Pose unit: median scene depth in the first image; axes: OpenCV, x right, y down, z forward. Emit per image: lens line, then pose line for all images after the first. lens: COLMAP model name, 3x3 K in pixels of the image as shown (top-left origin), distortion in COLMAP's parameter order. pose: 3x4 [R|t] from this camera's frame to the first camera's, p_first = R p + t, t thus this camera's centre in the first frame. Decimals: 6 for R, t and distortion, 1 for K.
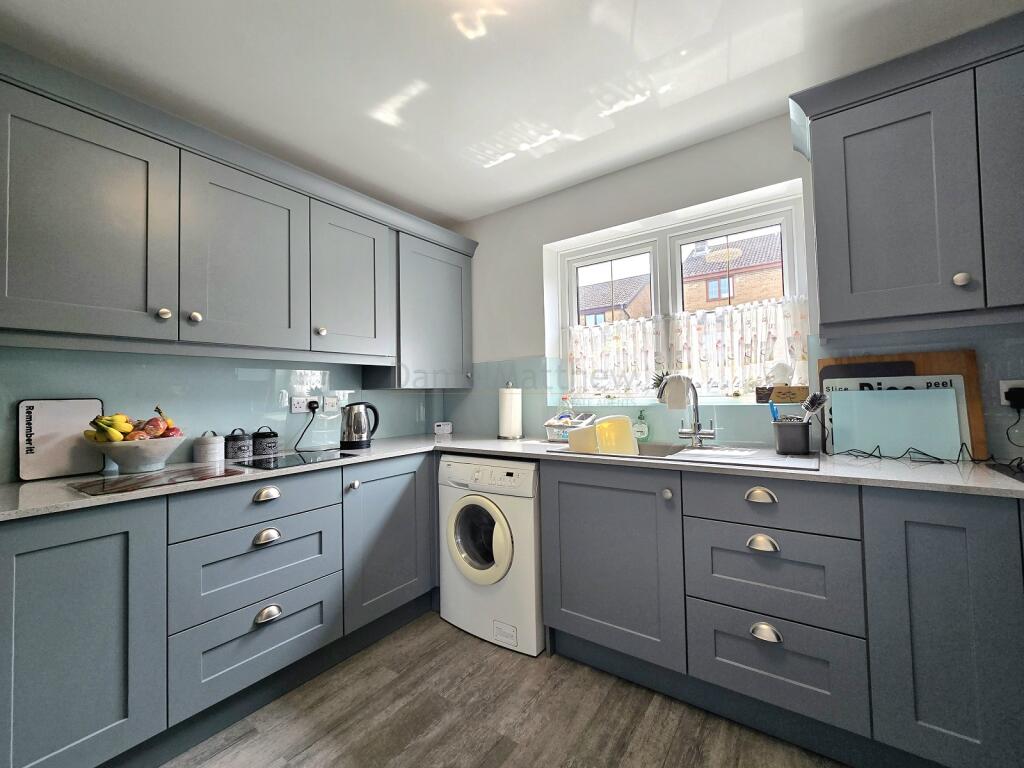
lens RADIAL K [[418.8, 0, 516.8], [0, 418.8, 383.9], [0, 0, 1]] dist [-0.002670, -0.000579]
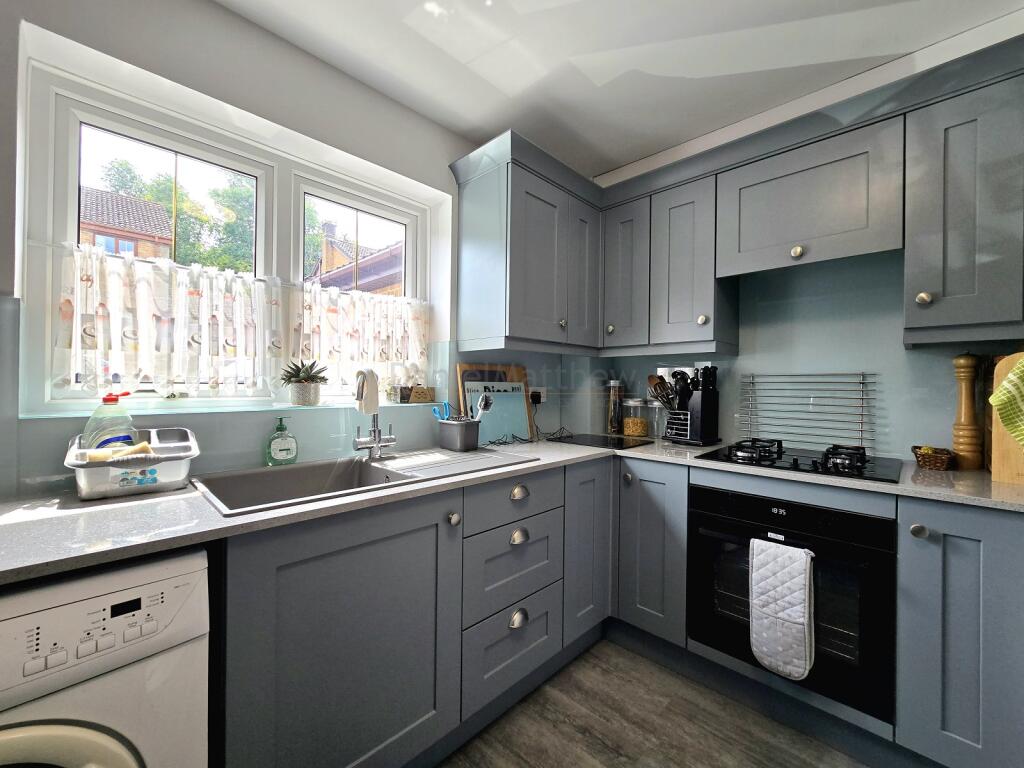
lens RADIAL K [[418.8, 0, 515.9], [0, 418.8, 383.8], [0, 0, 1]] dist [-0.002670, -0.000579]
pose [[0.147291, 0.023009, 0.988826, -0.341579], [-0.043413, 0.998916, -0.016777, 0.006565], [-0.988140, -0.040456, 0.148130, 0.611076]]
